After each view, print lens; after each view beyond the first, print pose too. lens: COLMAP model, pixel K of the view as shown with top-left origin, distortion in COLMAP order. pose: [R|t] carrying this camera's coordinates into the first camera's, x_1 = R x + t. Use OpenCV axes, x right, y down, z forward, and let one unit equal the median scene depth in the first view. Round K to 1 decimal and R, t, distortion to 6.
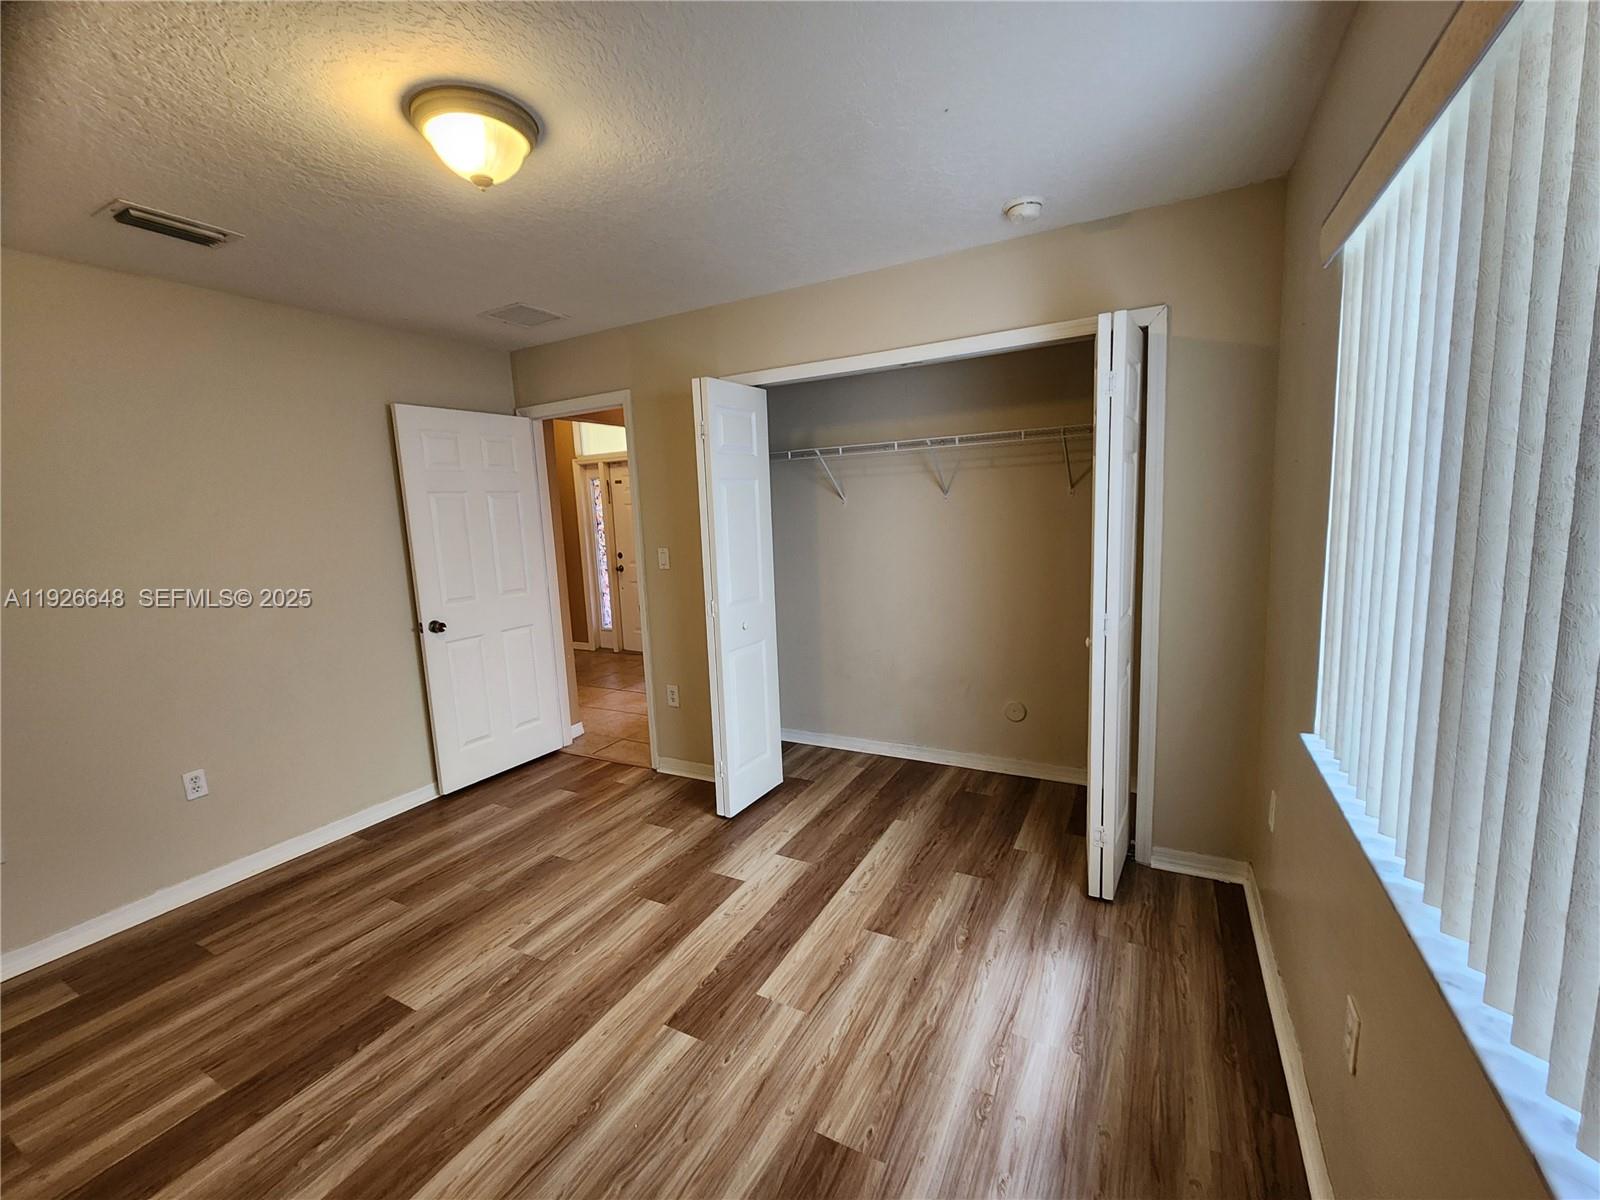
lens RADIAL K [[658.5, 0, 798.7], [0, 658.5, 600.0], [0, 0, 1]] dist [0.000314, -0.000419]
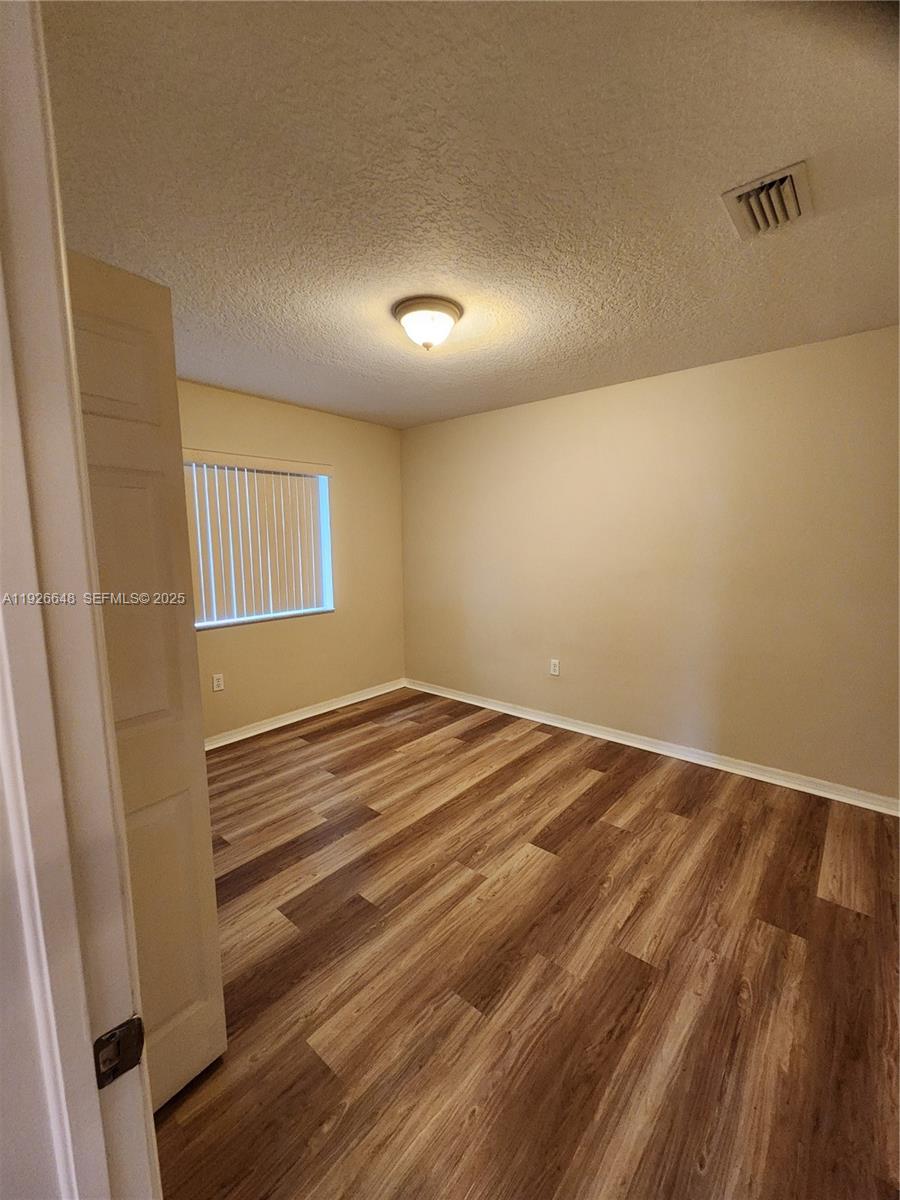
lens RADIAL K [[493.9, 0, 449.0], [0, 493.9, 599.3], [0, 0, 1]] dist [0.000314, -0.000419]
pose [[-0.975830, 0.022129, 0.217406, -0.579016], [0.079062, 0.963217, 0.256830, -0.222923], [-0.203725, 0.267811, -0.941686, 1.738173]]
